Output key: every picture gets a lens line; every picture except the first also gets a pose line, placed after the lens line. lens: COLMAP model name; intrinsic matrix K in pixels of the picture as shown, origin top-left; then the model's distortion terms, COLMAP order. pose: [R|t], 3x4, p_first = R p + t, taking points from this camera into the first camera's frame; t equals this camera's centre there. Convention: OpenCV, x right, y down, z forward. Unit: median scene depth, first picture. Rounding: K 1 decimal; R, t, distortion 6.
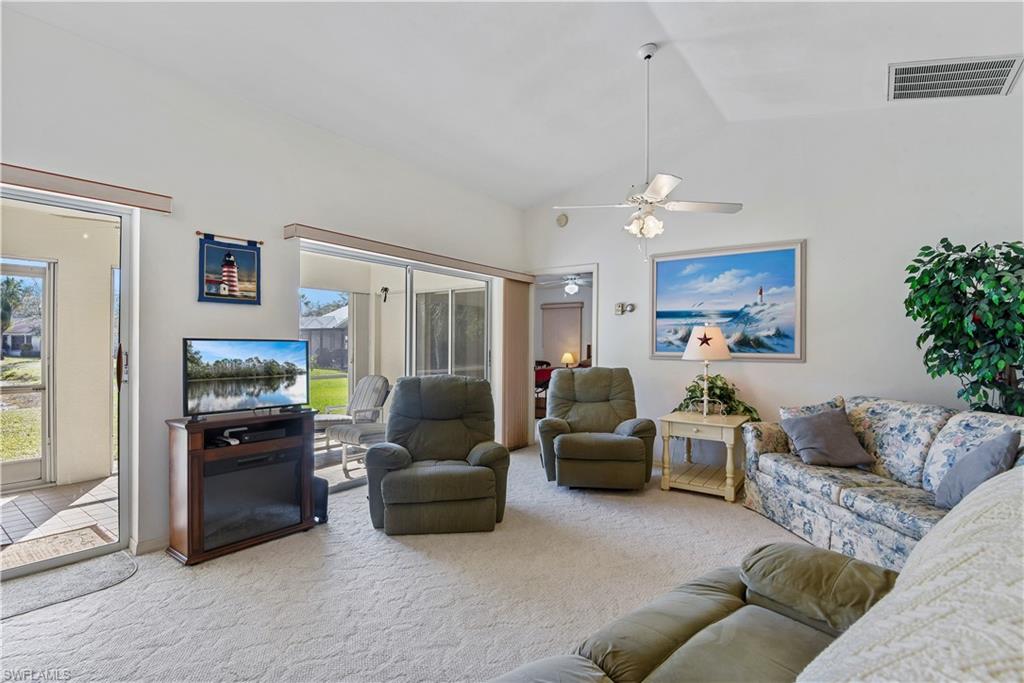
lens RADIAL K [[483.6, 0, 511.8], [0, 483.6, 343.0], [0, 0, 1]] dist [0.000775, -0.022205]
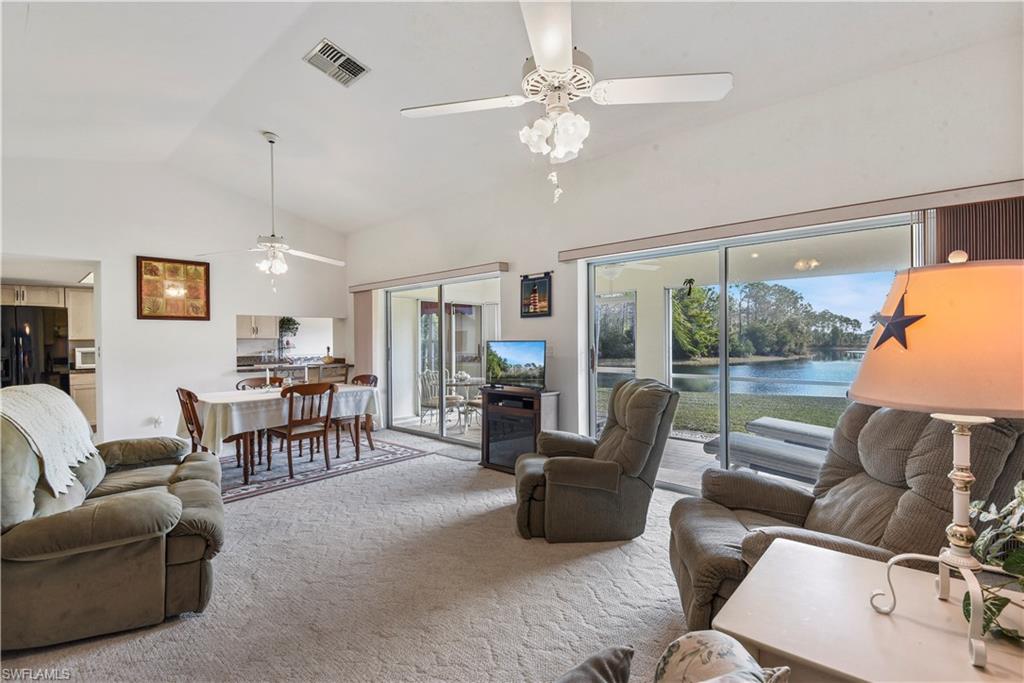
lens RADIAL K [[468.5, 0, 510.9], [0, 468.5, 341.5], [0, 0, 1]] dist [0.054690, -0.045564]
pose [[-0.101655, -0.005365, -0.994805, 0.761544], [0.010419, 0.999925, -0.006457, 0.003144], [0.994765, -0.011021, -0.101592, 0.909274]]
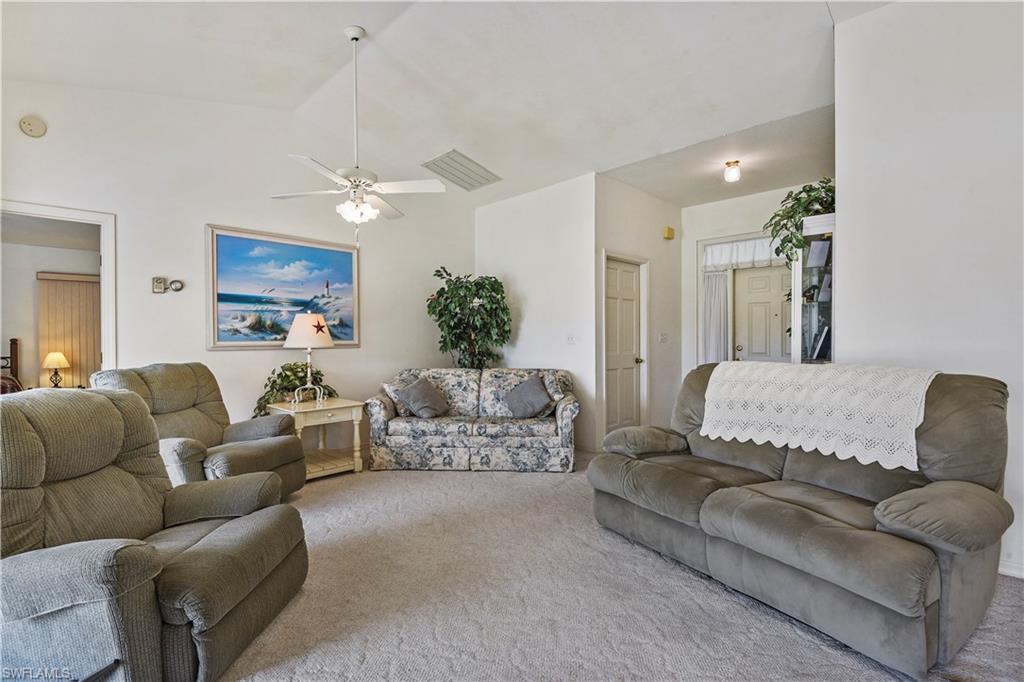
lens RADIAL K [[468.5, 0, 510.9], [0, 468.5, 341.0], [0, 0, 1]] dist [0.054690, -0.045564]
pose [[0.144771, -0.011436, 0.989399, -0.585486], [0.005693, 0.999926, 0.010725, 0.014865], [-0.989449, 0.004080, 0.144825, 0.496273]]
